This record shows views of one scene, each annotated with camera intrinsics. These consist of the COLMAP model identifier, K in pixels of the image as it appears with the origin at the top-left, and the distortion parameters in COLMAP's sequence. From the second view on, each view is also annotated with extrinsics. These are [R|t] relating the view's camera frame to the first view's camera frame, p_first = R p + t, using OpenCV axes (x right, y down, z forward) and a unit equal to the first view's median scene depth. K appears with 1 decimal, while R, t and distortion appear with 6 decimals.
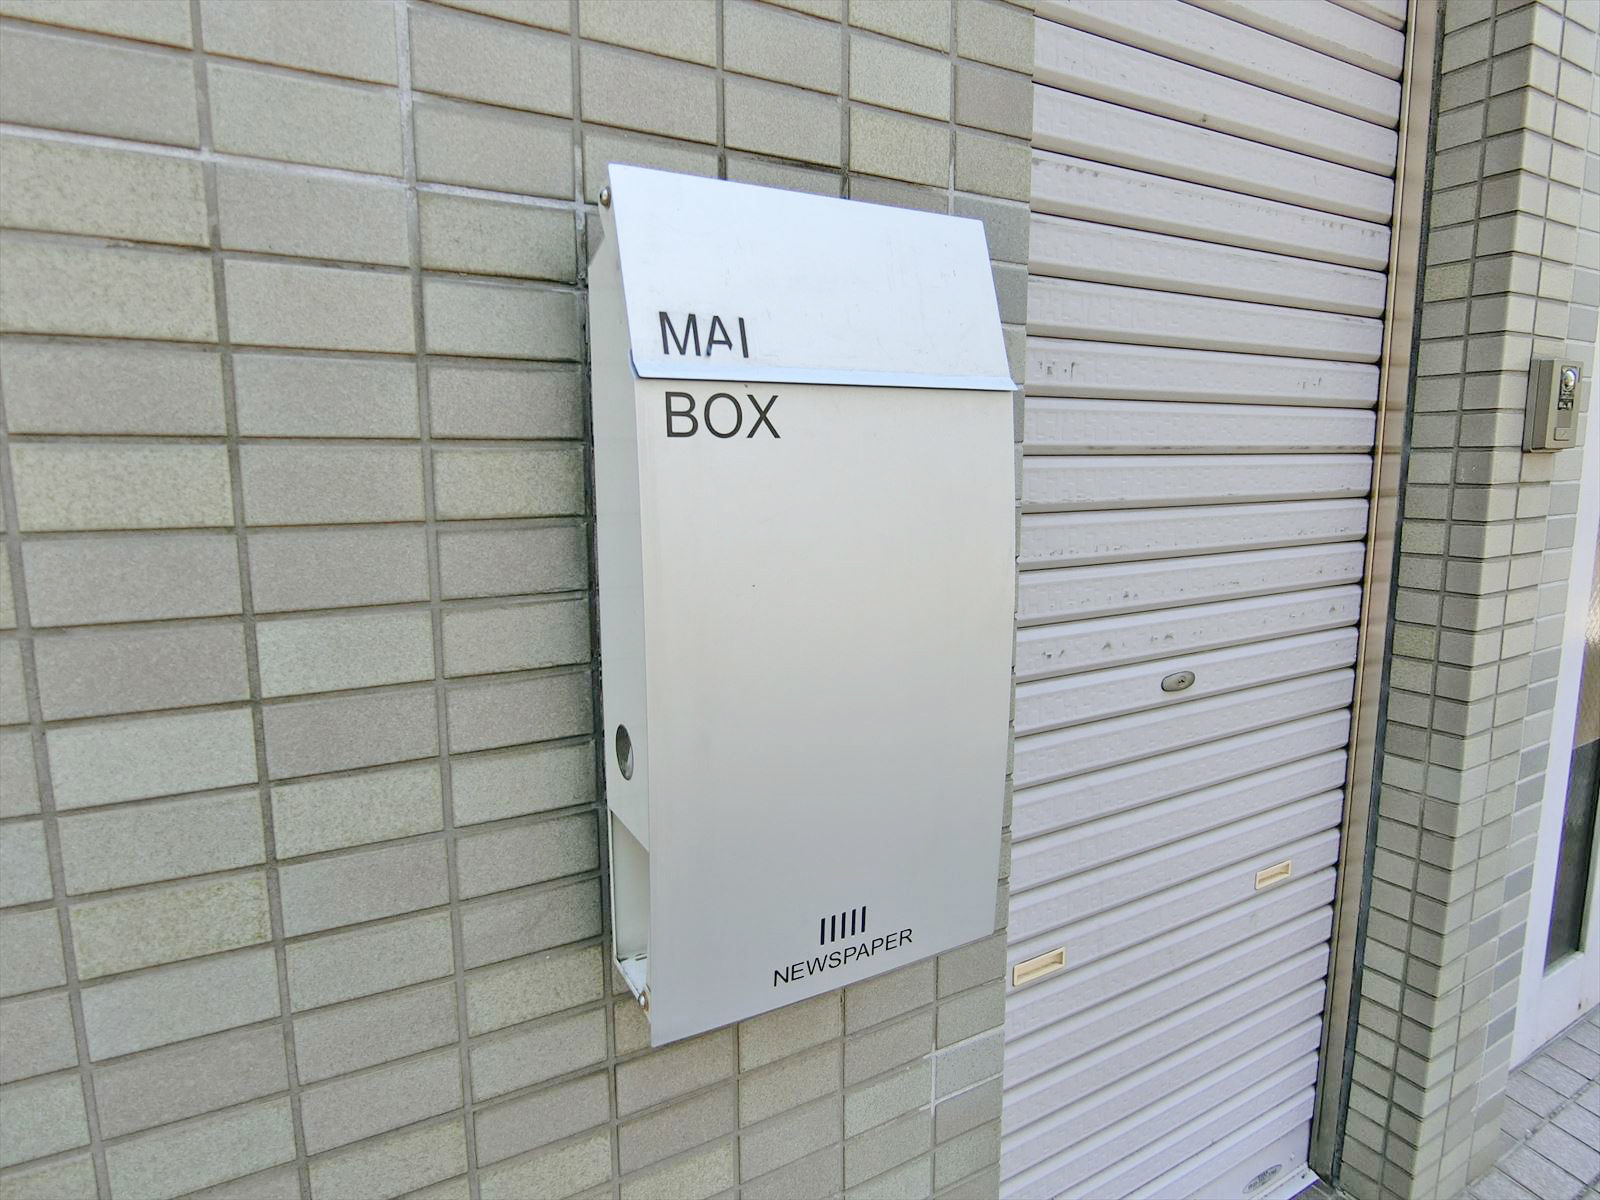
lens RADIAL K [[888.2, 0, 800.0], [0, 888.2, 600.0], [0, 0, 1]] dist [0.004210, -0.011246]
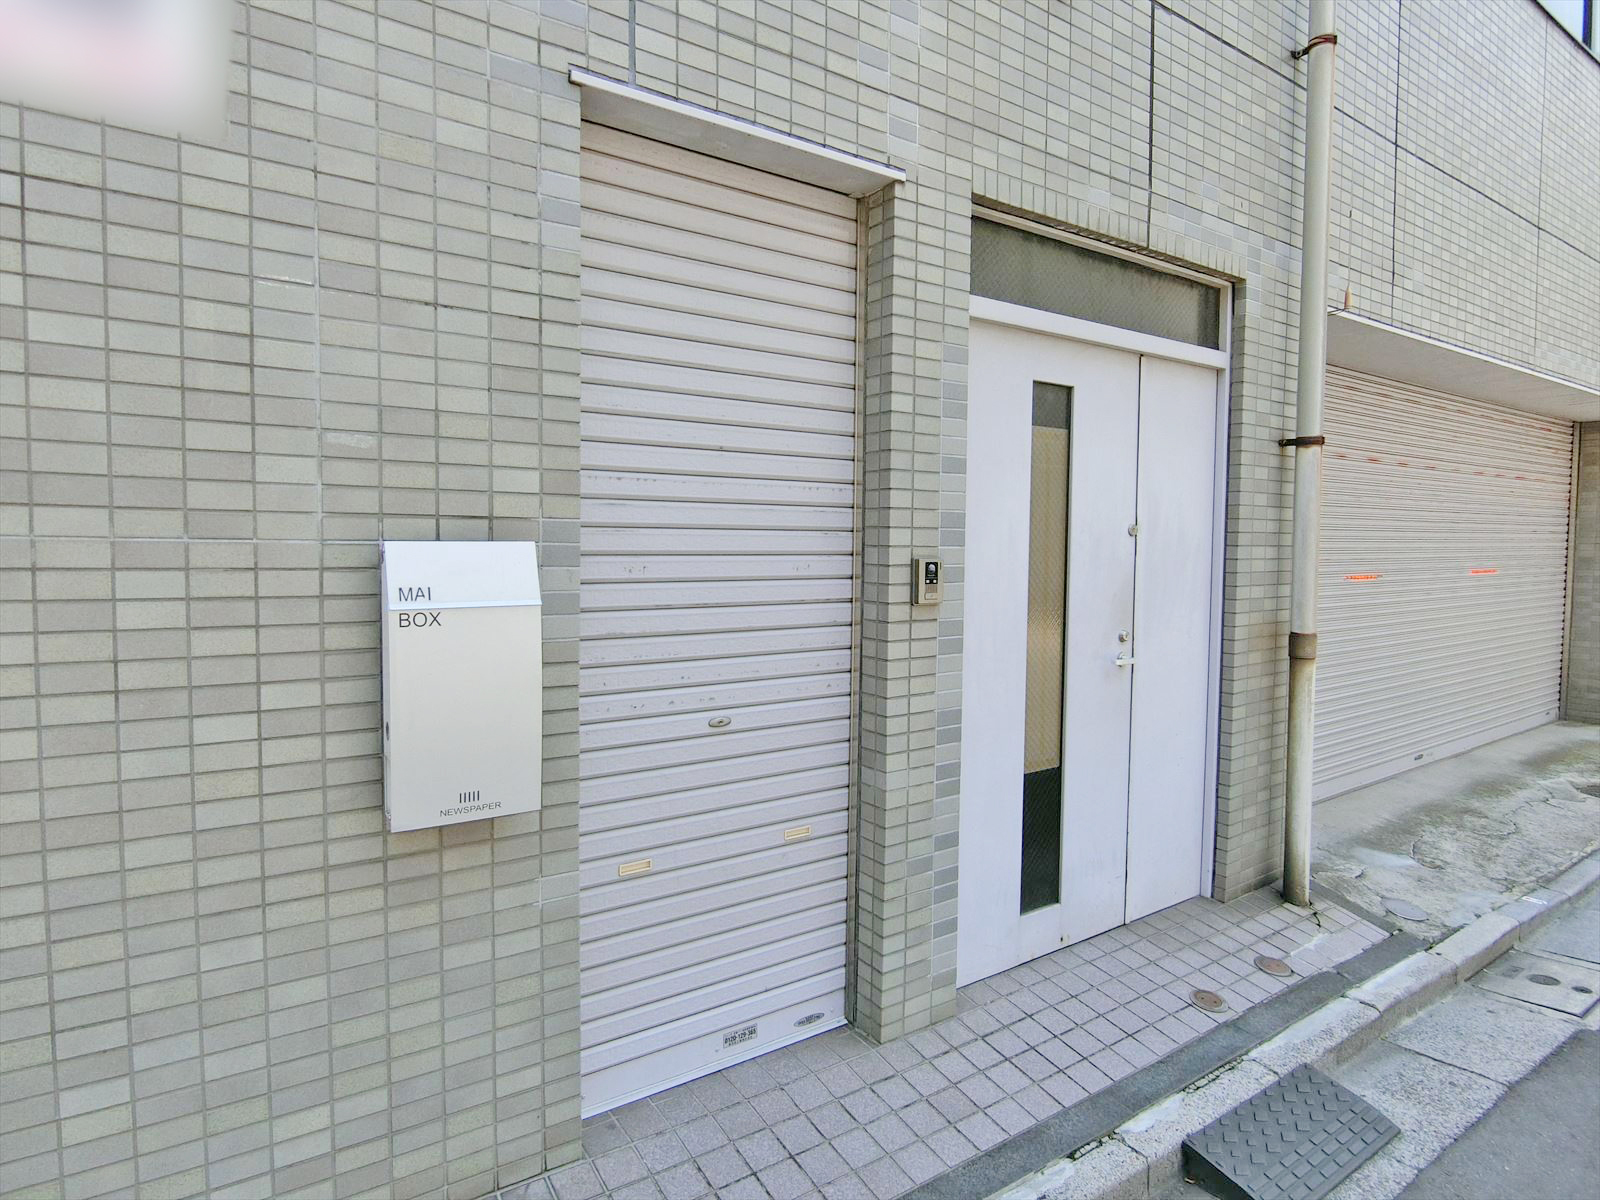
lens RADIAL K [[885.7, 0, 777.3], [0, 885.7, 606.8], [0, 0, 1]] dist [0.007438, -0.001134]
pose [[0.997592, 0.011287, 0.068432, 0.851599], [-0.005566, 0.996515, -0.083222, -0.000180], [-0.069133, 0.082641, 0.994179, -1.958432]]
